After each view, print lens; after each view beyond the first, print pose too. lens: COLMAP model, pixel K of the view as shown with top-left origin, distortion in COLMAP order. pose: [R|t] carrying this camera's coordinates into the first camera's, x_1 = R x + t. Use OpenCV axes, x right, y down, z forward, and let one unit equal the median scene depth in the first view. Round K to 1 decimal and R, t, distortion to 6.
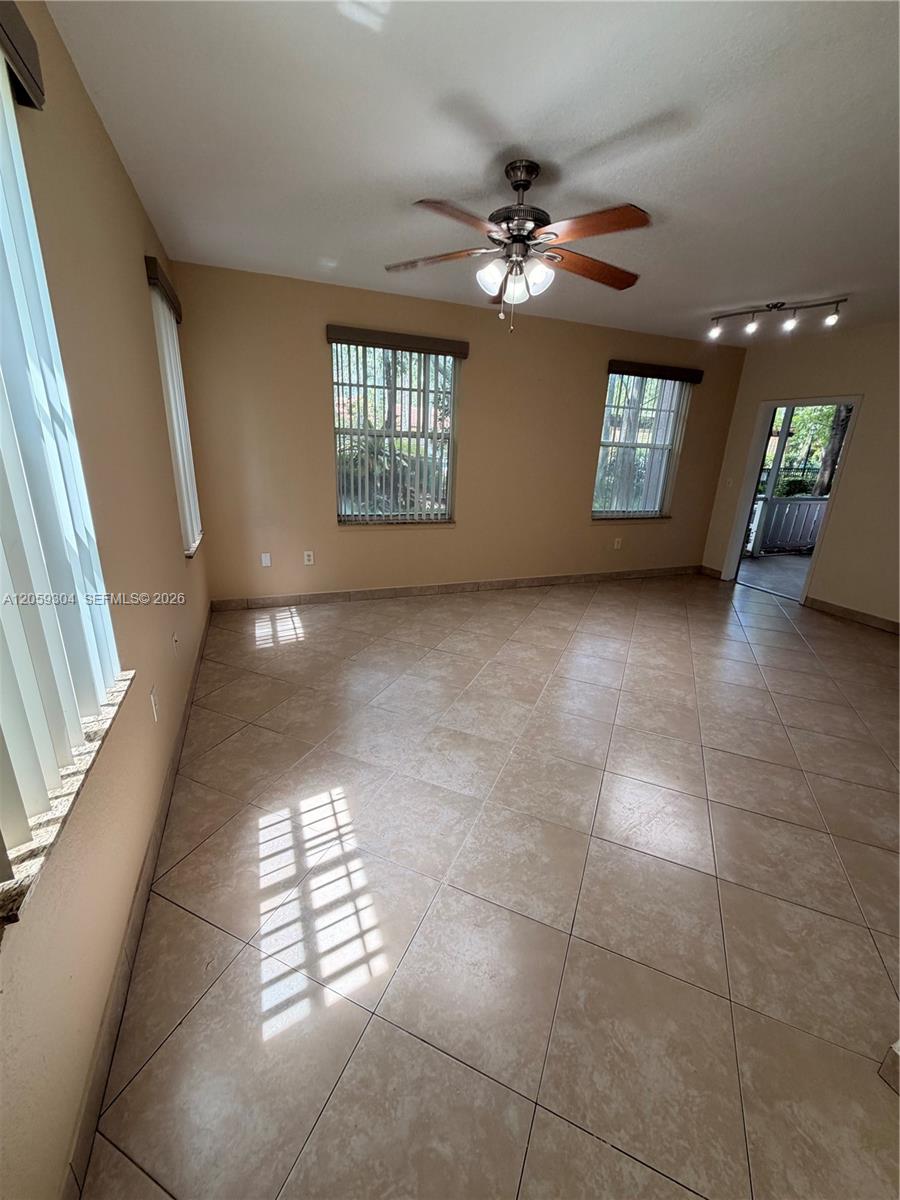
lens RADIAL K [[479.7, 0, 450.0], [0, 479.7, 600.0], [0, 0, 1]] dist [0.000634, 0.000727]
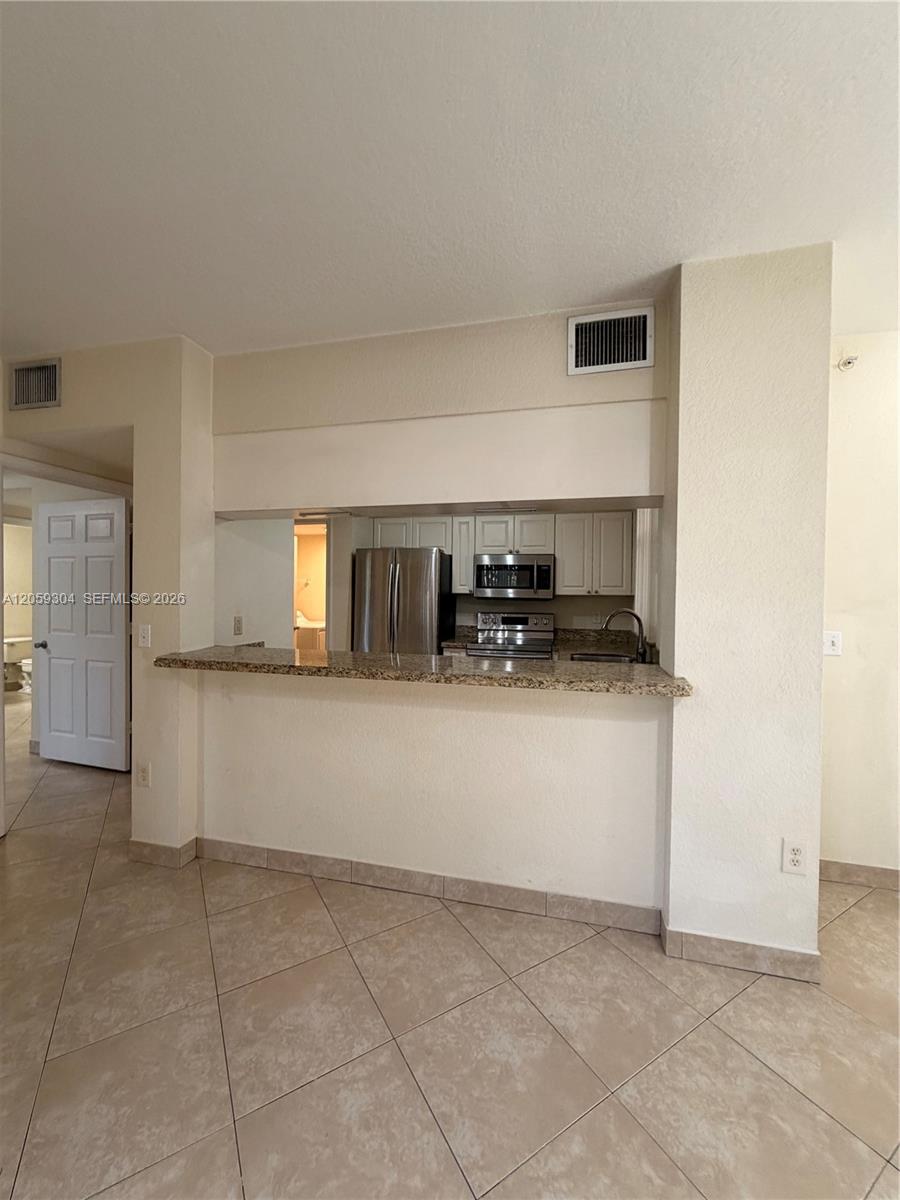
lens RADIAL K [[479.7, 0, 450.0], [0, 479.7, 600.0], [0, 0, 1]] dist [0.000634, 0.000727]
pose [[-0.814860, -0.057317, 0.576817, 0.300543], [0.139848, 0.946265, 0.291590, -0.184380], [-0.562535, 0.318272, -0.763058, 0.678799]]
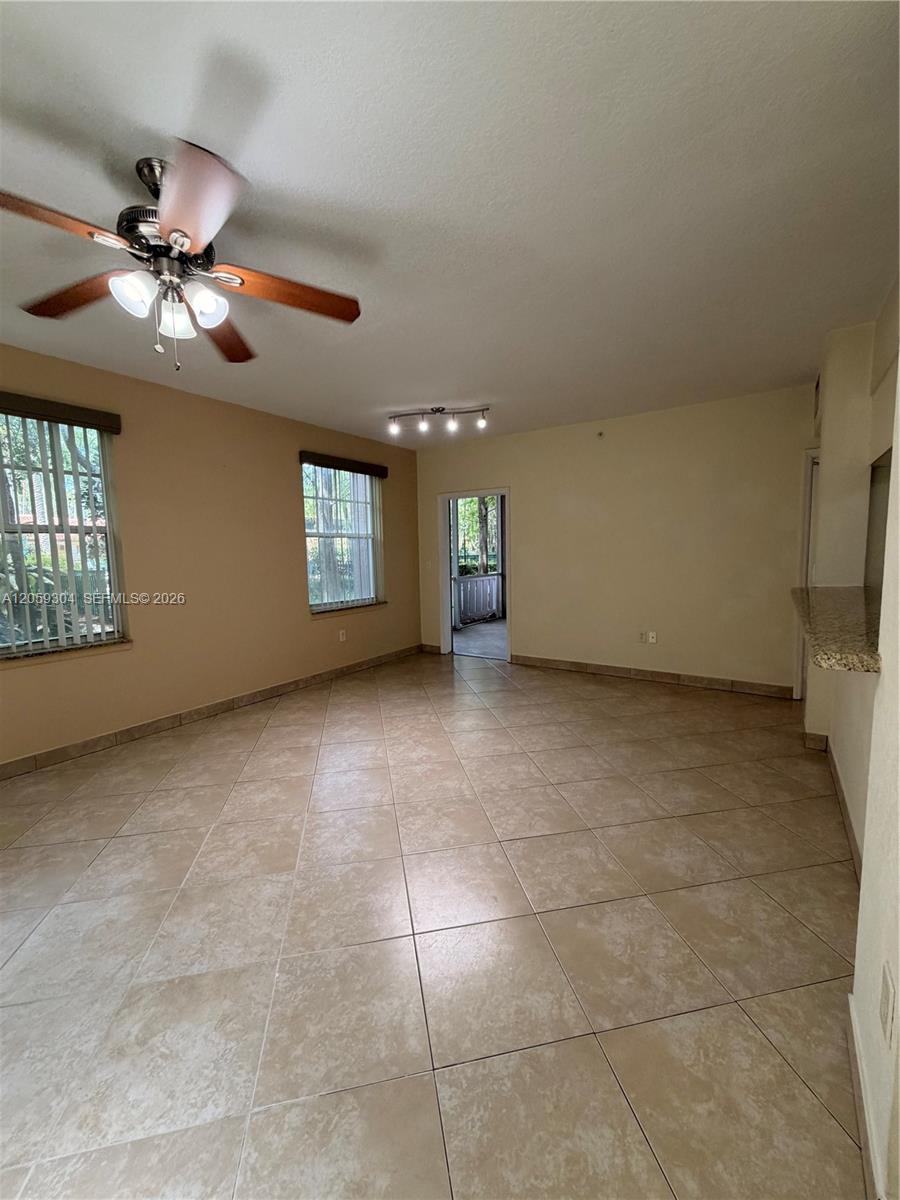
lens RADIAL K [[479.7, 0, 450.0], [0, 479.7, 600.0], [0, 0, 1]] dist [0.000634, 0.000727]
pose [[0.822589, -0.114565, 0.556976, 0.011434], [0.227450, 0.964015, -0.137628, -0.011162], [-0.521166, 0.239895, 0.819046, 0.143060]]
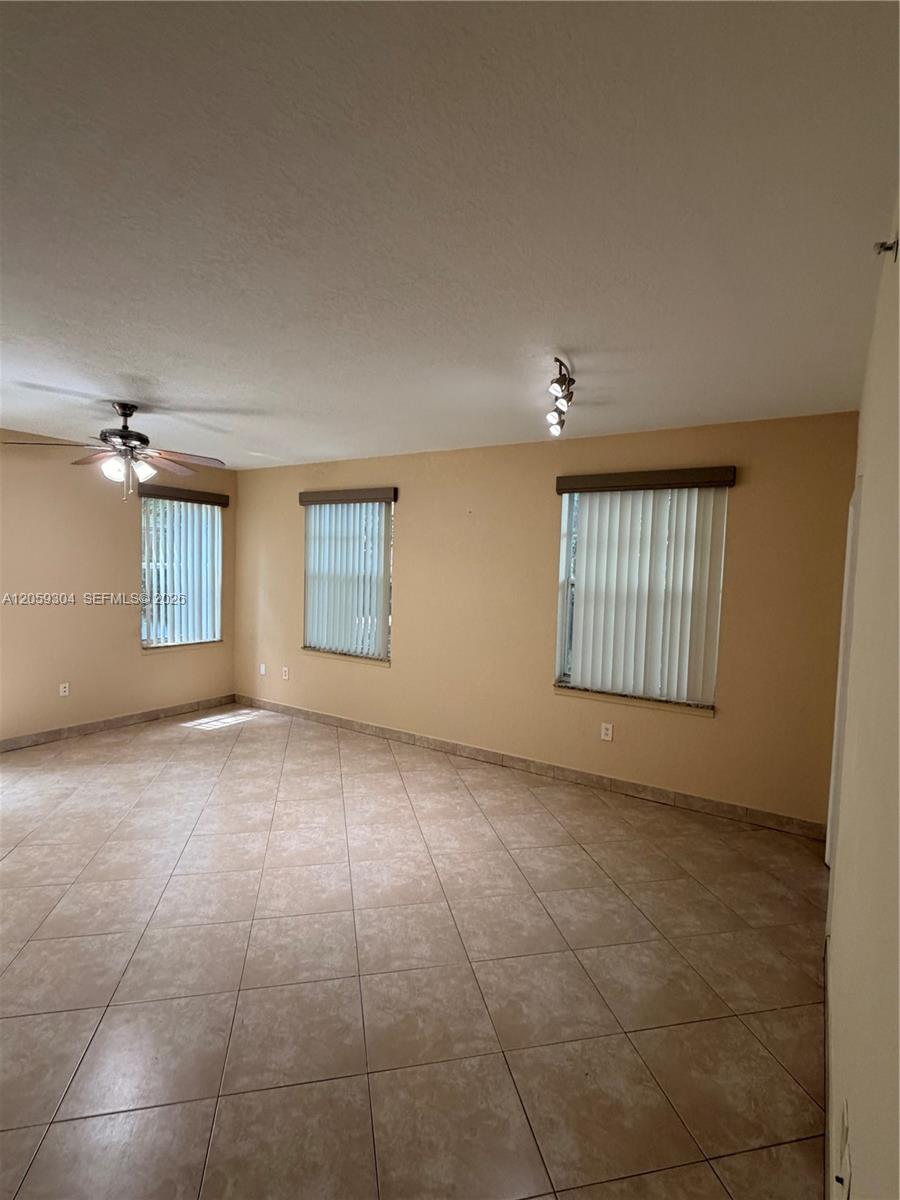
lens RADIAL K [[582.6, 0, 449.0], [0, 582.6, 615.4], [0, 0, 1]] dist [-0.000371, -0.000489]
pose [[0.579948, 0.045877, -0.813361, 1.142527], [-0.259415, 0.956840, -0.131000, -0.147521], [0.772246, 0.286971, 0.566819, 0.473796]]
